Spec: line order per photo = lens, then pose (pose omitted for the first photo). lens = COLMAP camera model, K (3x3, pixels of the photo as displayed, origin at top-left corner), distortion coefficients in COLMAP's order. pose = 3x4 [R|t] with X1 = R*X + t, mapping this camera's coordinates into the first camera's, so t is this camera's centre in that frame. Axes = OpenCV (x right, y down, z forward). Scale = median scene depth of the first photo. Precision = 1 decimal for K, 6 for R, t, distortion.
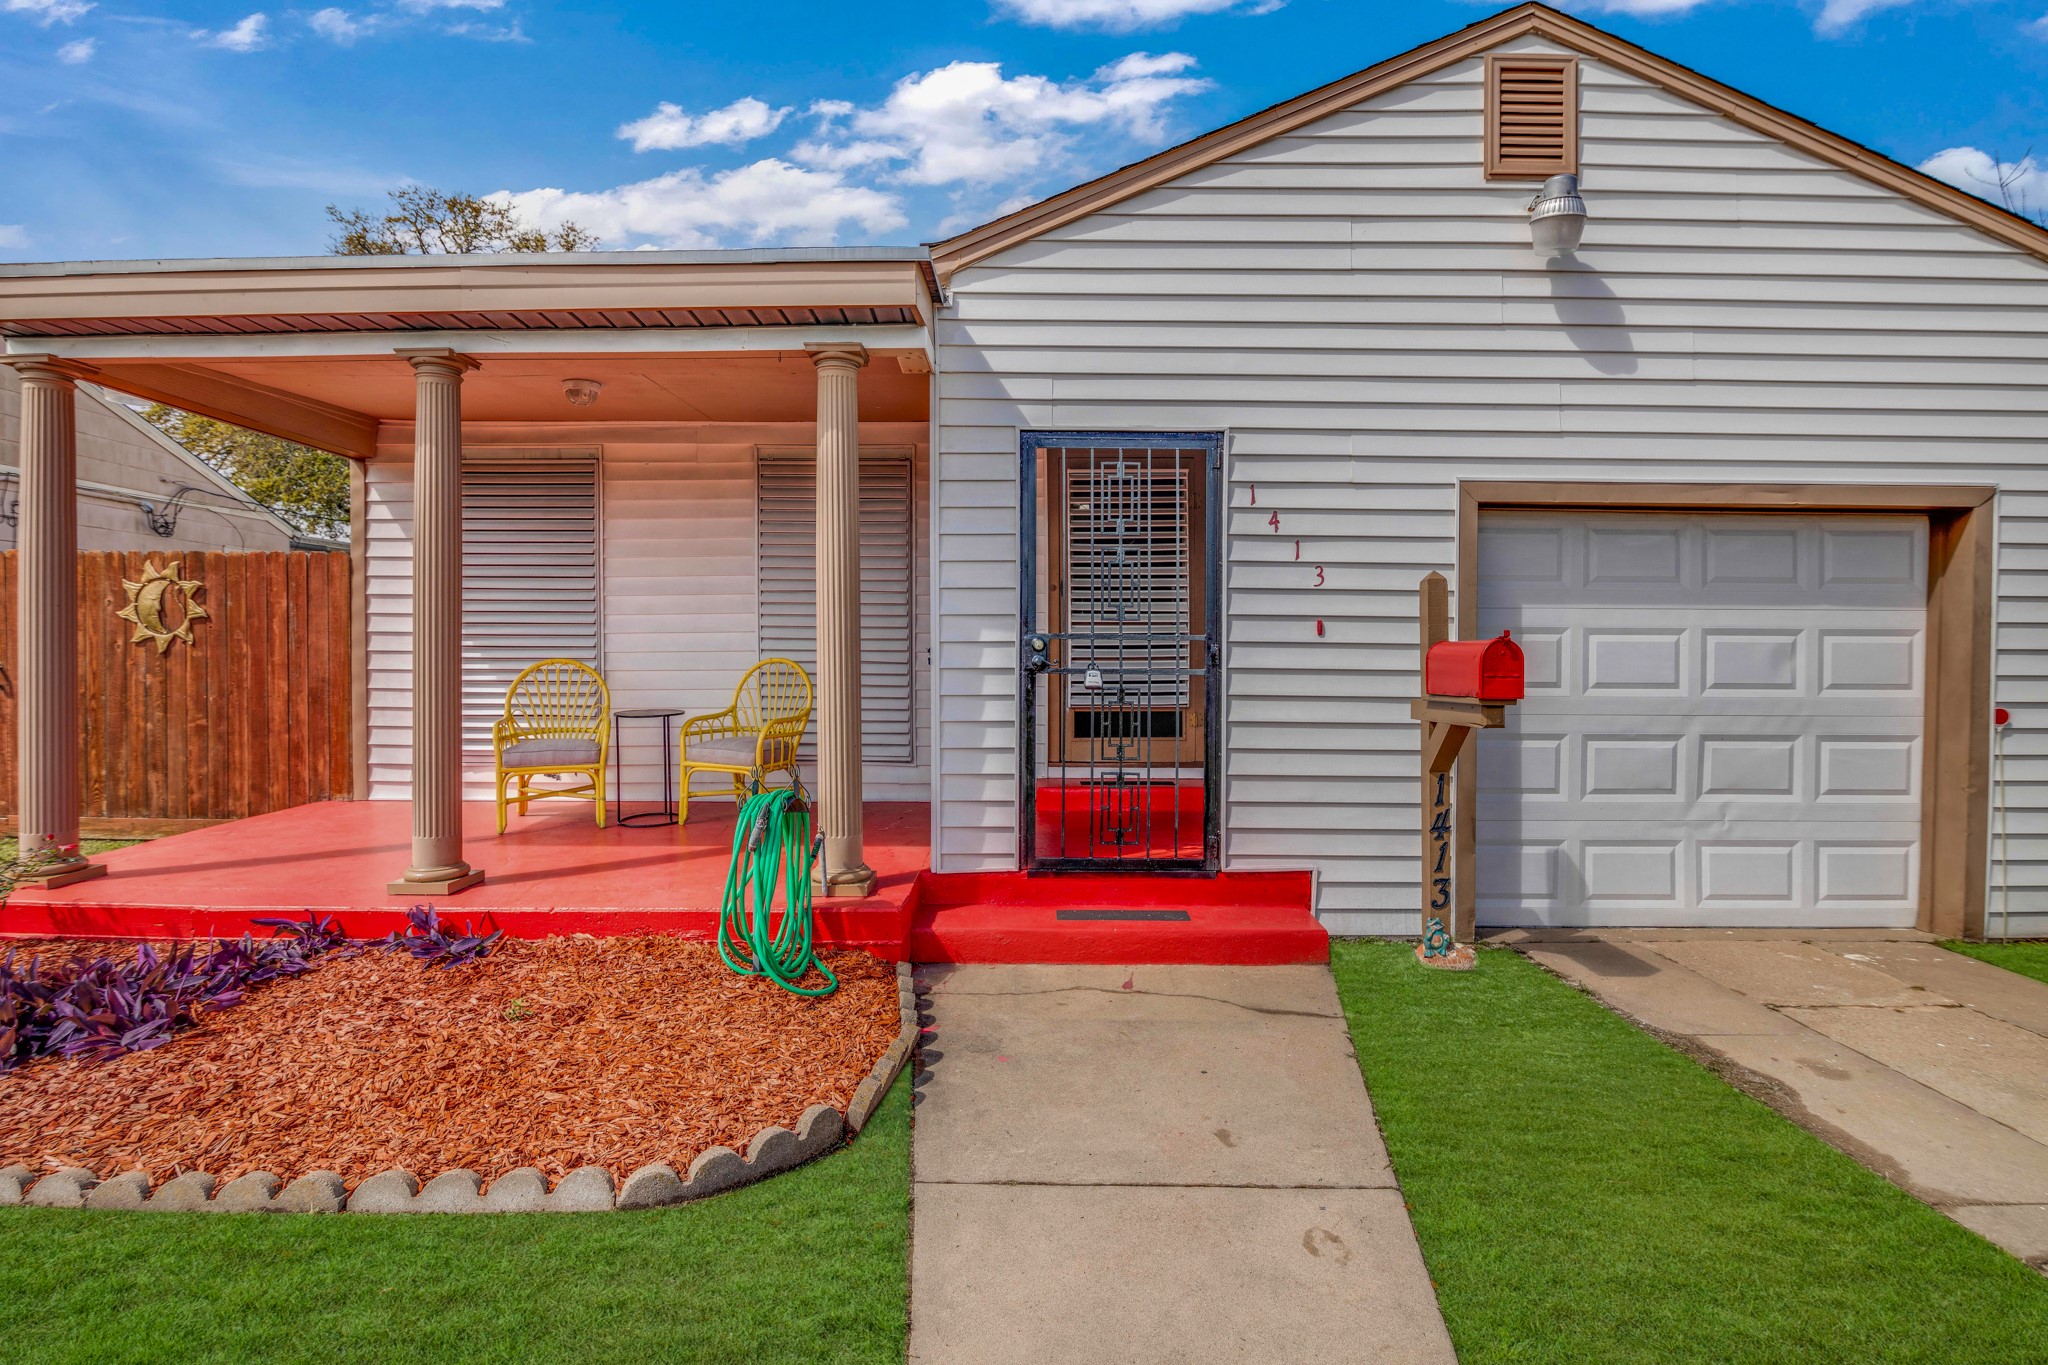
lens RADIAL K [[961.2, 0, 1063.1], [0, 961.2, 648.0], [0, 0, 1]] dist [-0.026124, 0.005016]
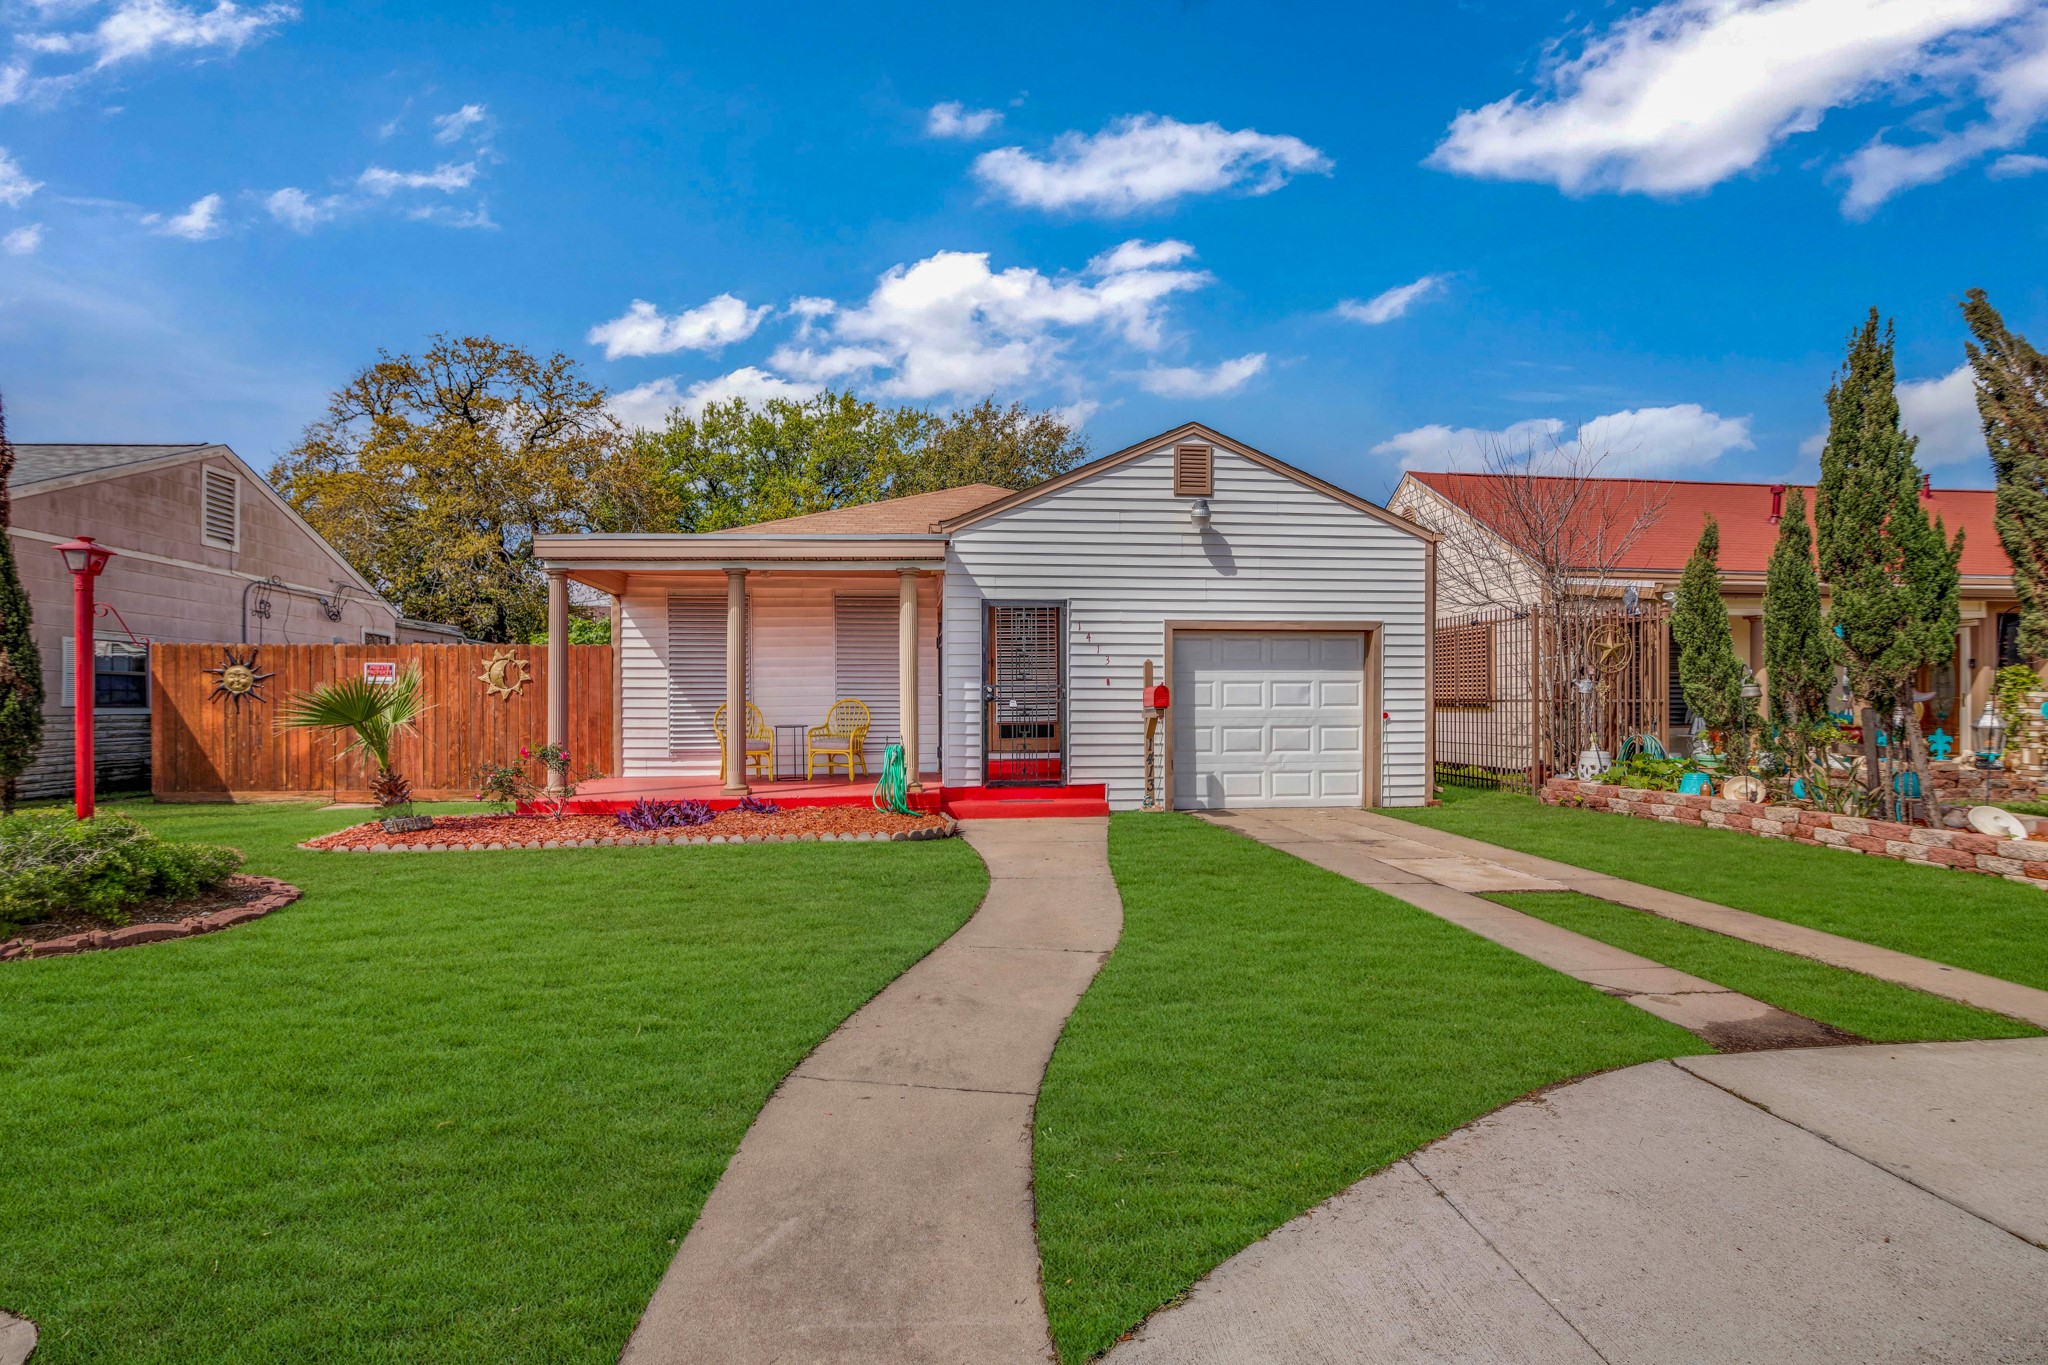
lens RADIAL K [[975.6, 0, 1090.6], [0, 975.6, 685.5], [0, 0, 1]] dist [-0.020134, -0.000075]
pose [[0.989664, -0.007655, 0.143203, -0.118025], [0.010095, 0.999816, -0.016315, 0.026259], [-0.143052, 0.017592, 0.989559, -1.338878]]
